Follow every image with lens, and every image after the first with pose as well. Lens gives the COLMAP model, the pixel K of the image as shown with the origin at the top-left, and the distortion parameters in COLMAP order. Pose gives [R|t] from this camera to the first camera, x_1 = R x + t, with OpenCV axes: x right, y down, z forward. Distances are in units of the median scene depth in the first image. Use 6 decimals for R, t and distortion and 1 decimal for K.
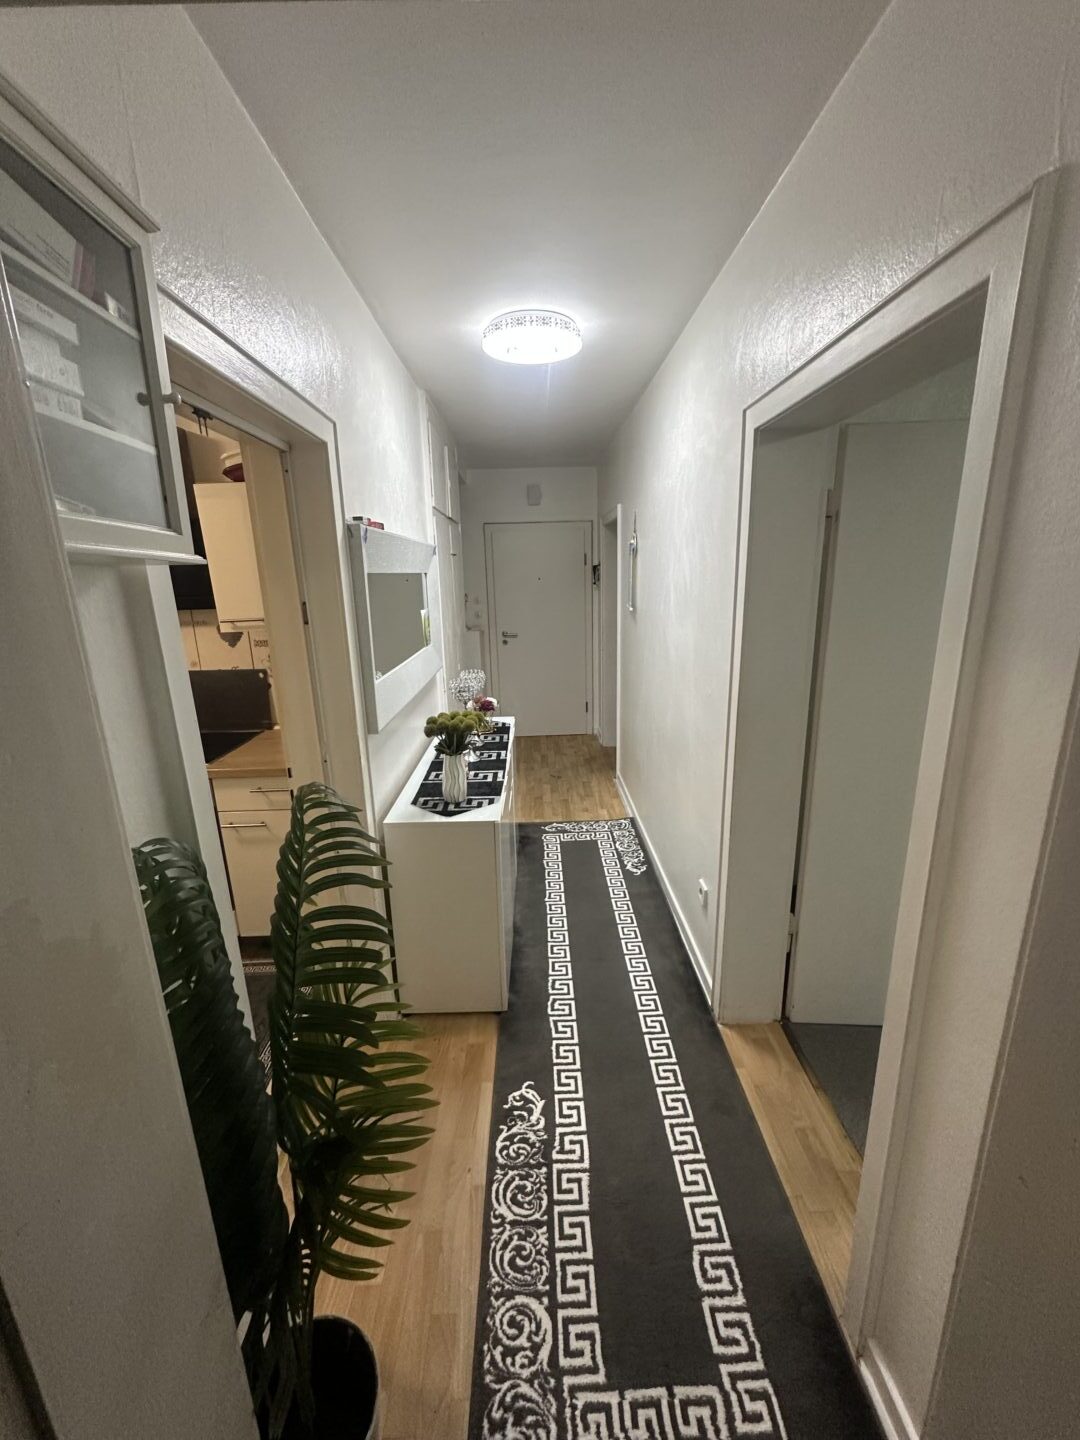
lens RADIAL K [[574.6, 0, 537.4], [0, 574.6, 715.1], [0, 0, 1]] dist [-0.000643, -0.000040]
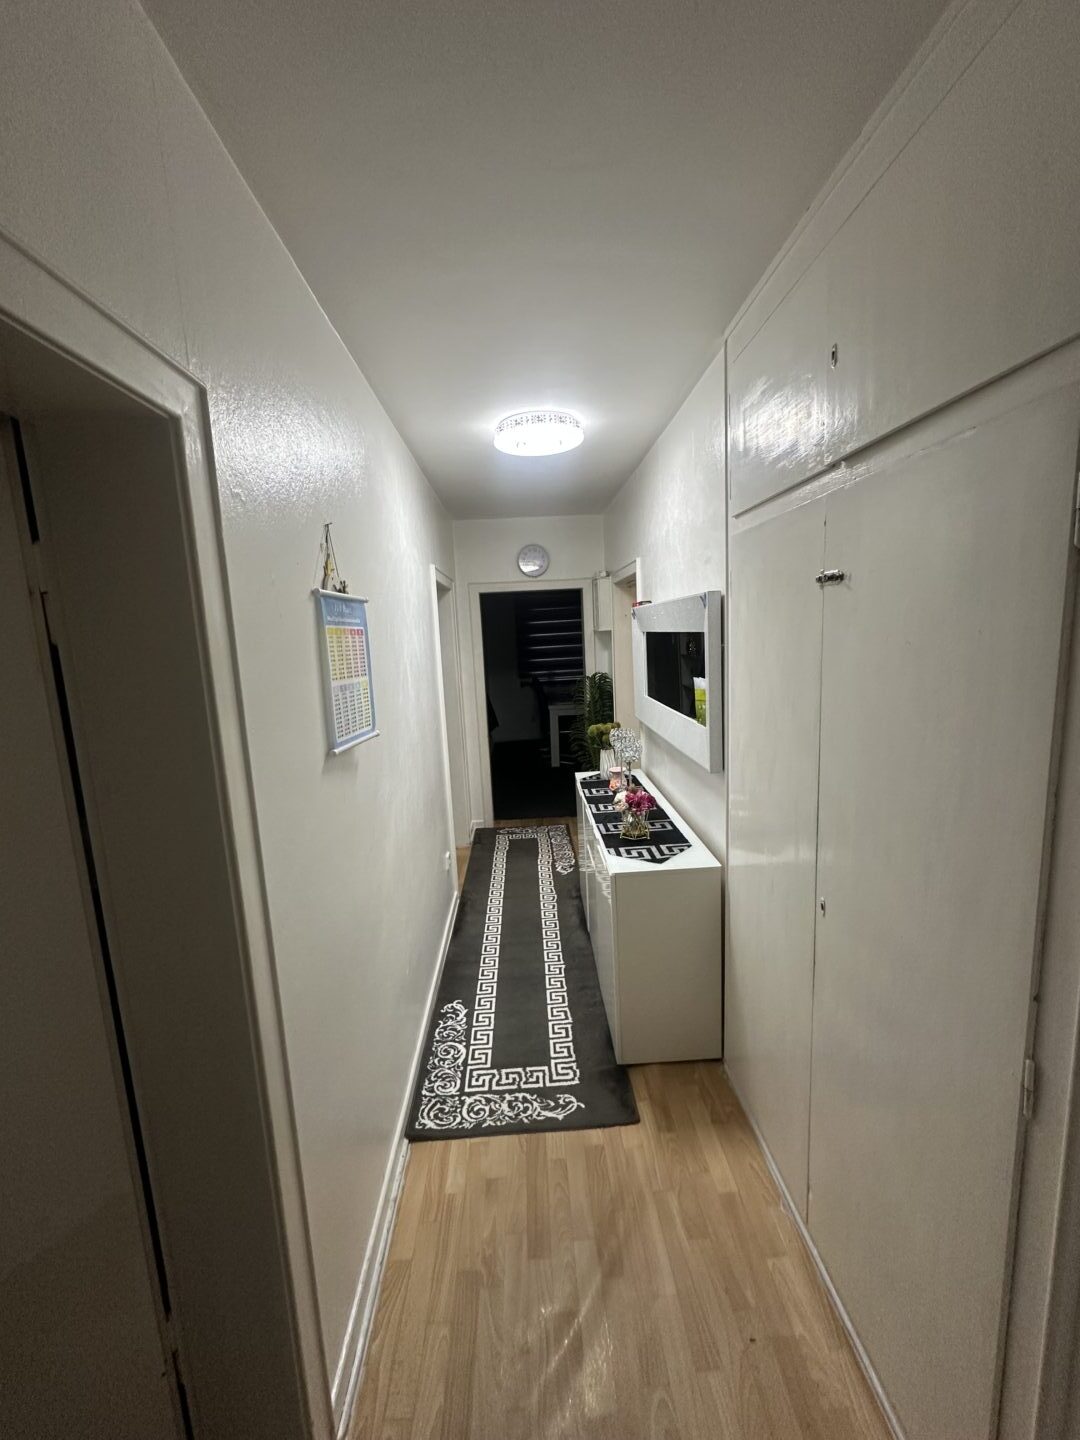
lens RADIAL K [[574.6, 0, 537.4], [0, 574.6, 715.1], [0, 0, 1]] dist [-0.000643, -0.000040]
pose [[-0.997067, 0.075803, -0.010558, 0.034785], [0.065843, 0.919900, 0.386586, -0.402815], [0.039016, 0.384757, -0.922193, 1.556963]]
